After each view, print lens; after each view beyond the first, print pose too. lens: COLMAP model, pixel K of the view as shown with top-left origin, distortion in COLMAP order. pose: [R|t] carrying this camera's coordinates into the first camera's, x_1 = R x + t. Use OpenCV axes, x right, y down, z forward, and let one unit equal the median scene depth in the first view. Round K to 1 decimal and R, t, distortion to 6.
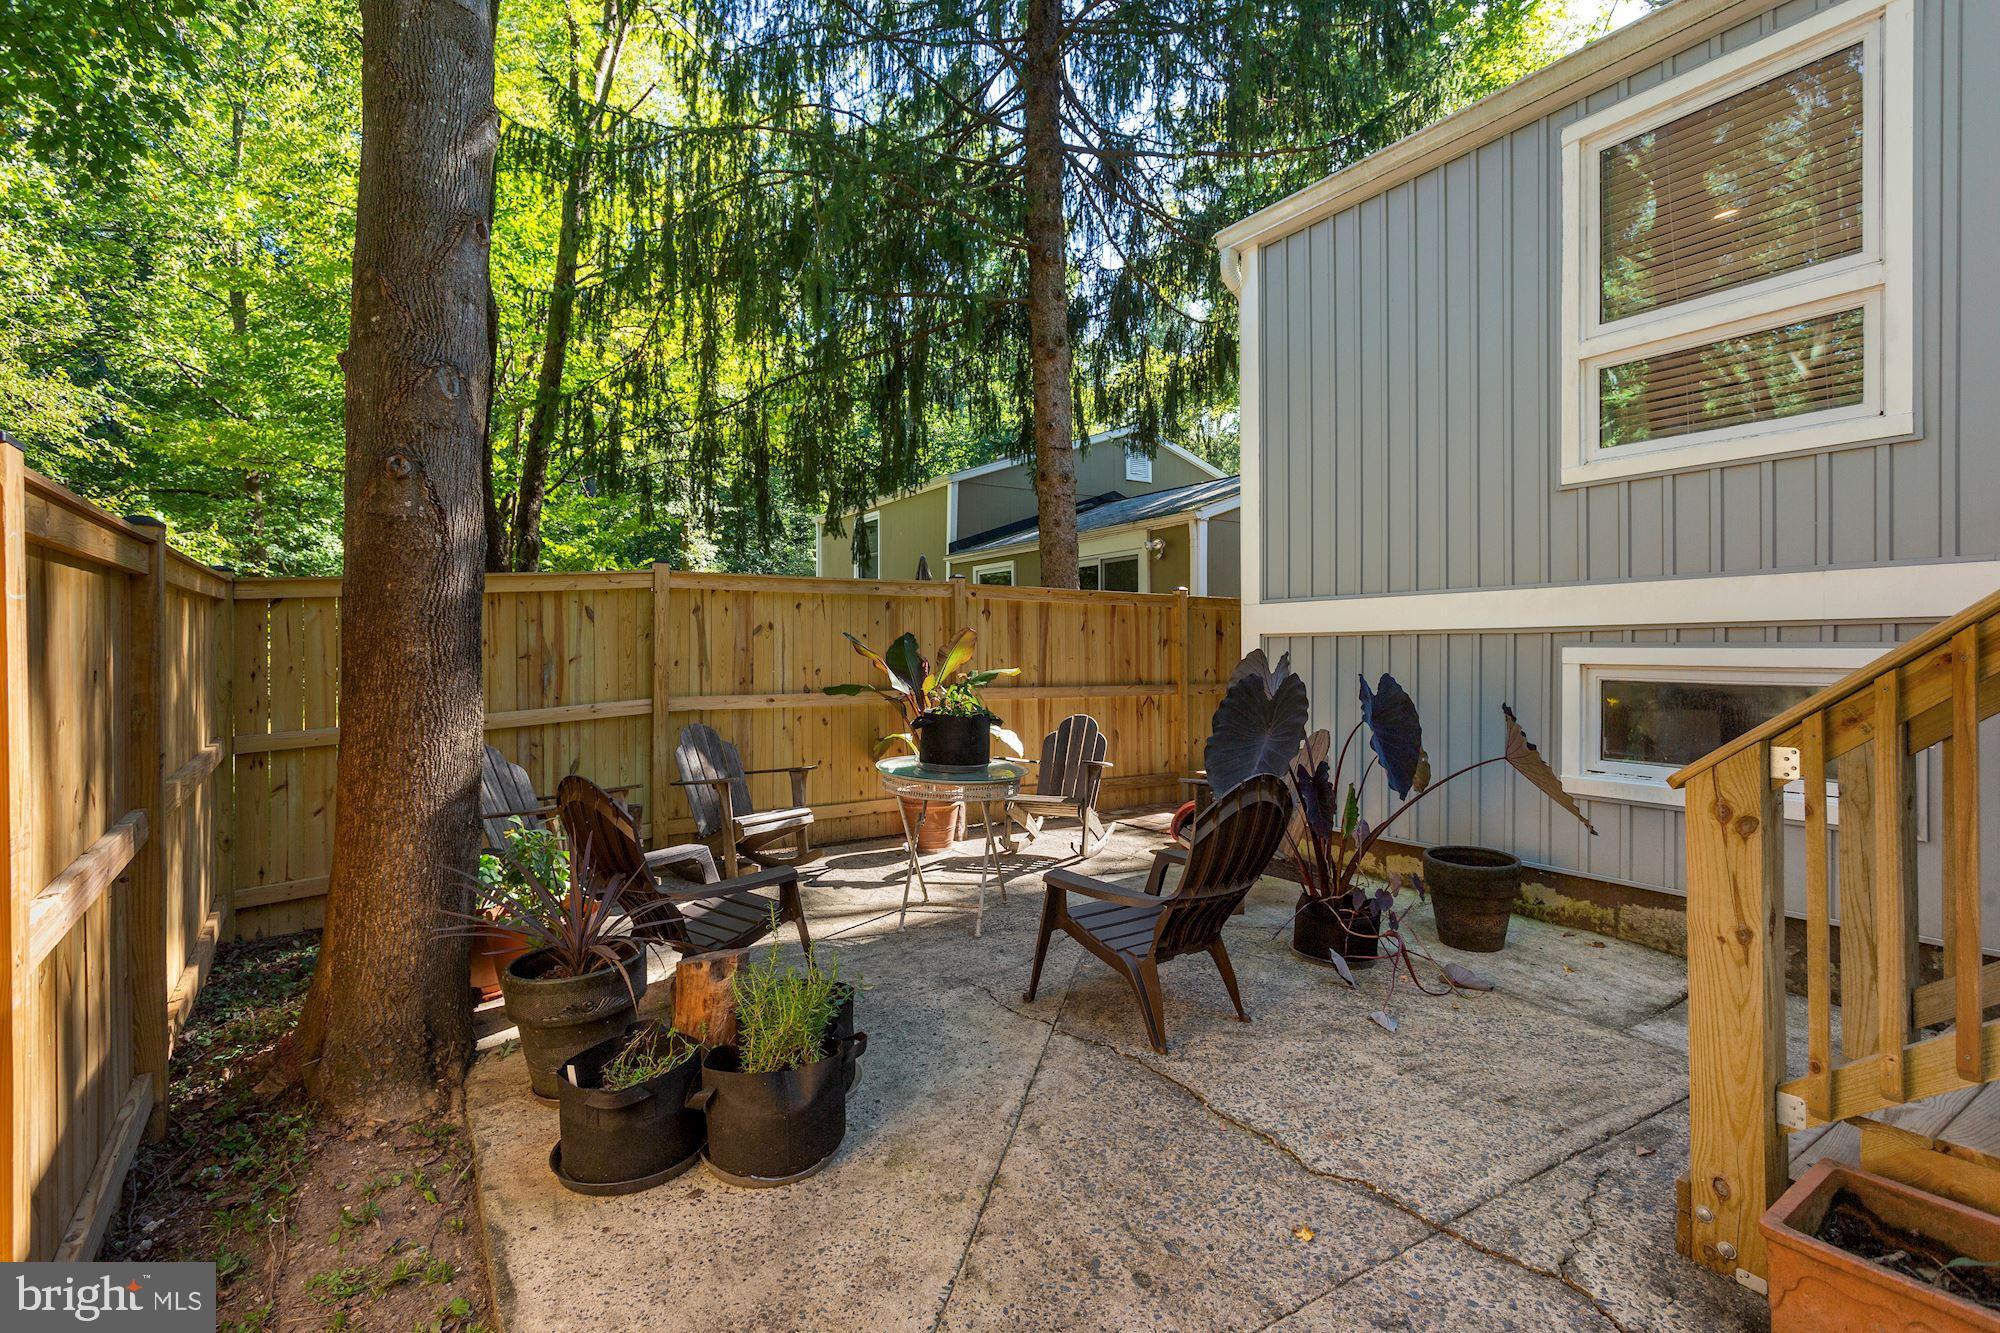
lens RADIAL K [[952.9, 0, 999.5], [0, 952.9, 659.5], [0, 0, 1]] dist [0.002210, 0.001290]
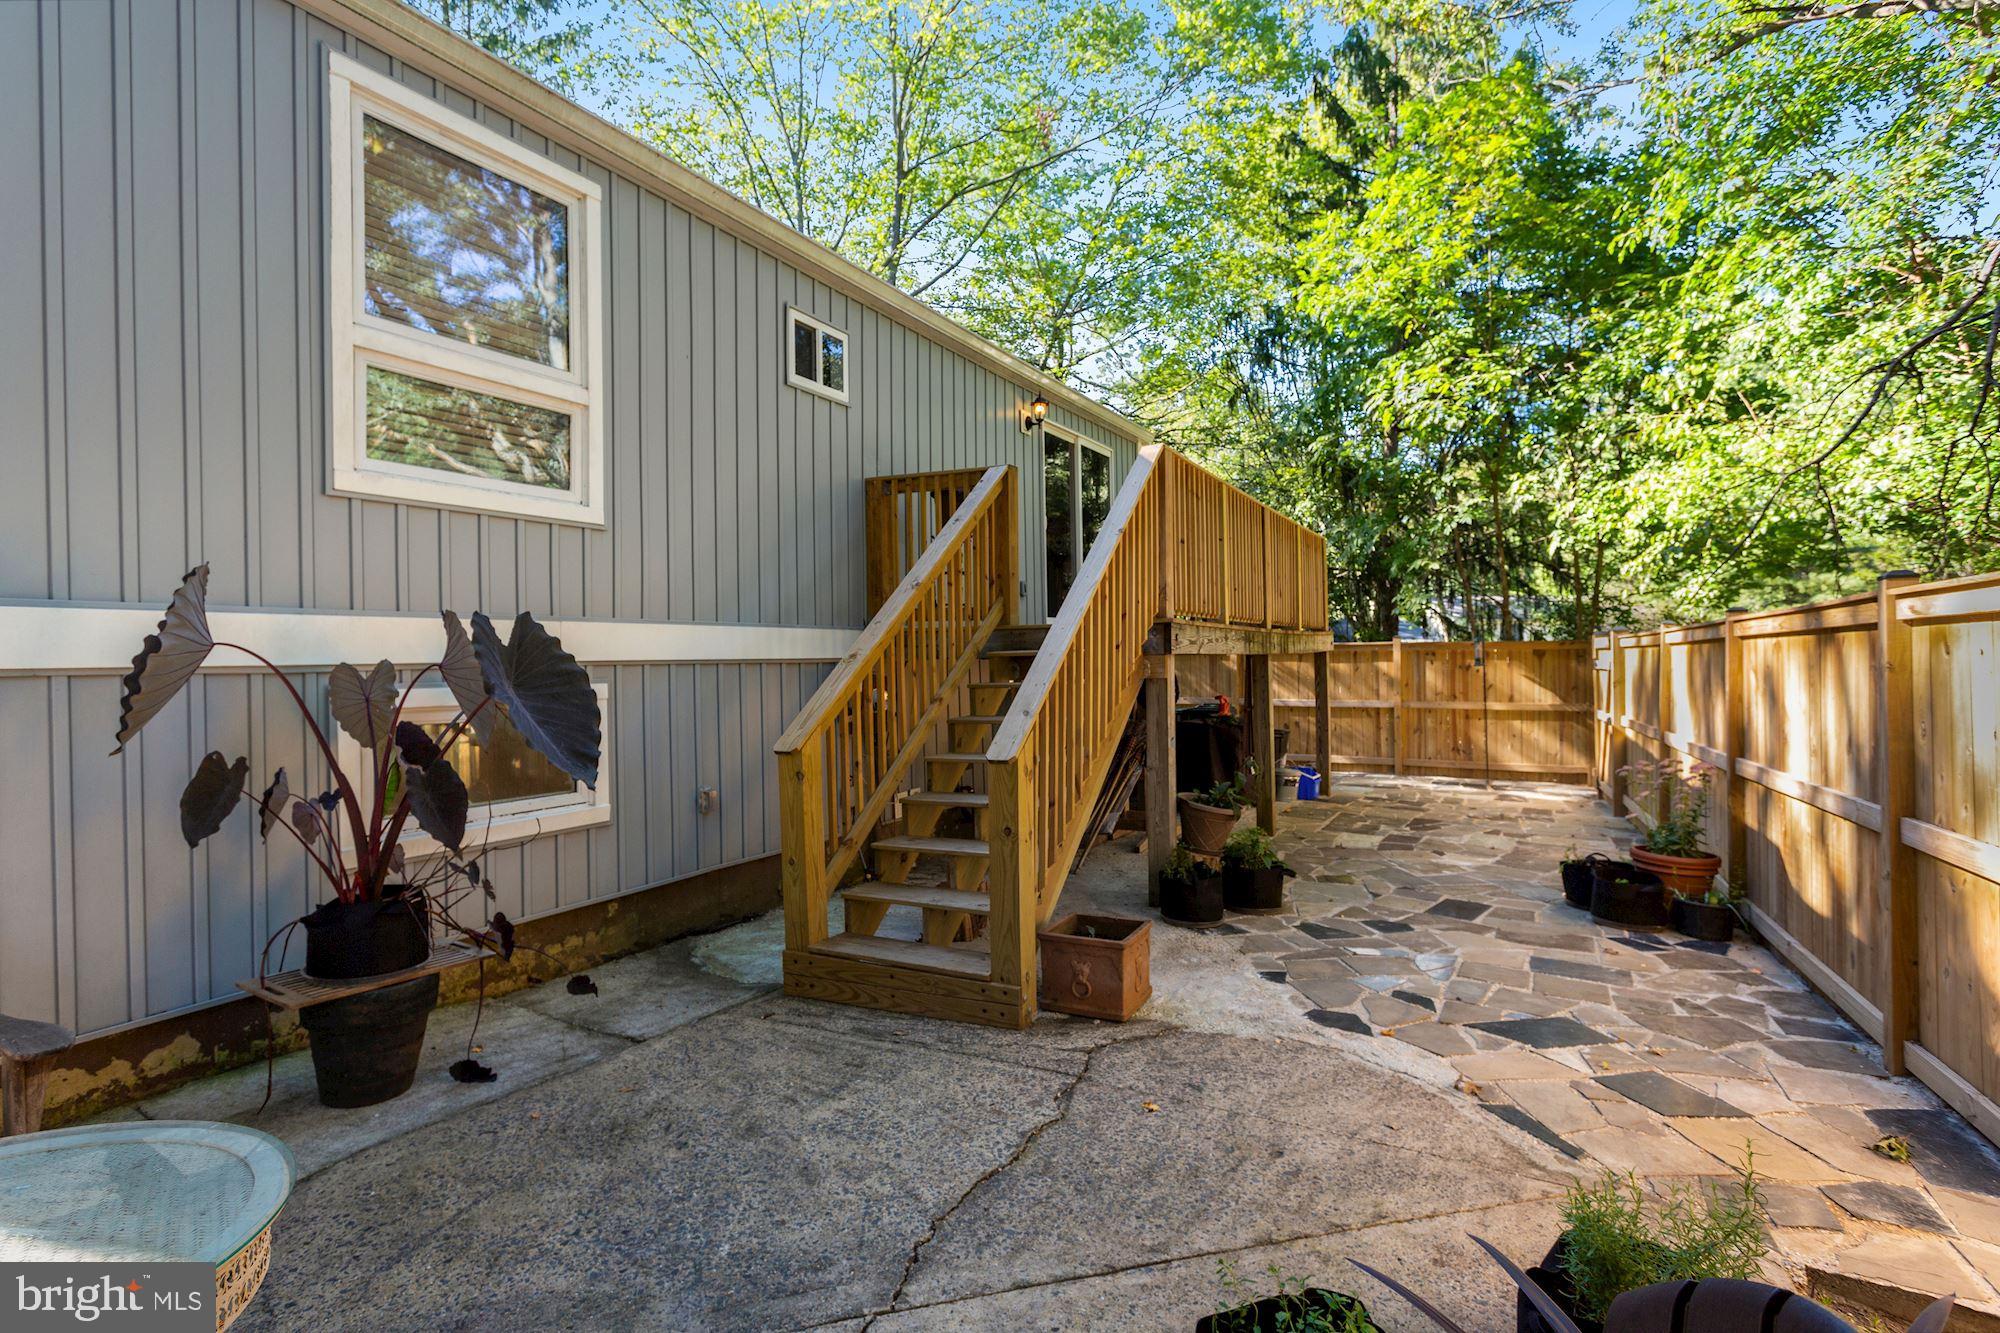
lens RADIAL K [[952.9, 0, 999.5], [0, 952.9, 659.5], [0, 0, 1]] dist [0.002210, 0.001290]
pose [[-0.479819, 0.008202, 0.877329, -0.454954], [0.021694, 0.999761, 0.002518, -0.033761], [-0.877099, 0.020241, -0.479883, 1.054802]]
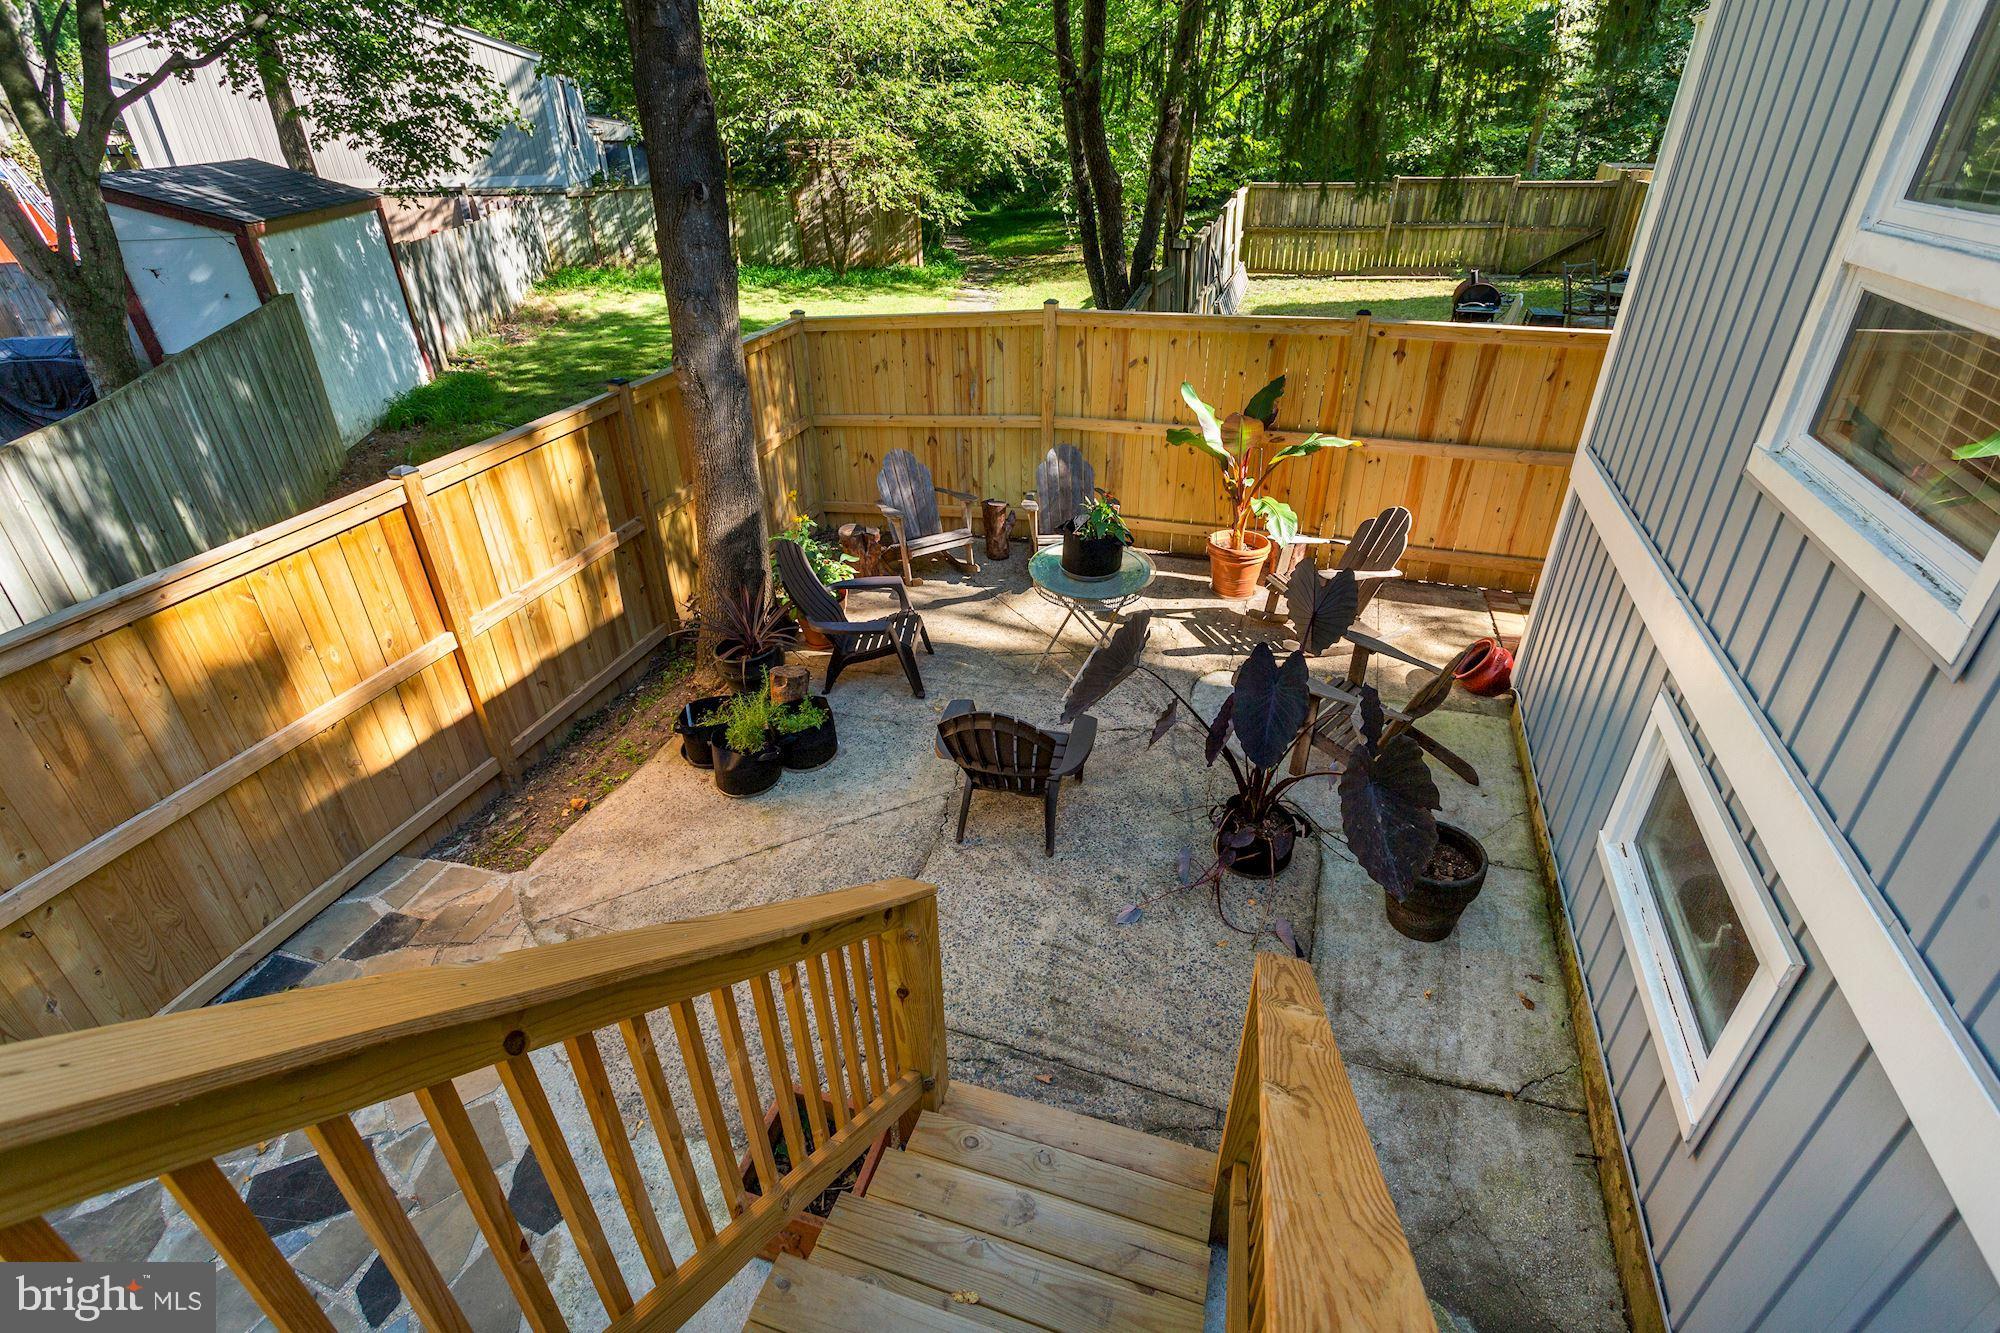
lens RADIAL K [[952.9, 0, 999.5], [0, 952.9, 659.5], [0, 0, 1]] dist [0.002210, 0.001290]
pose [[0.612126, 0.385794, -0.690264, 0.914827], [0.007365, 0.870093, 0.492833, -0.460896], [0.790726, -0.306759, 0.529765, 0.281254]]
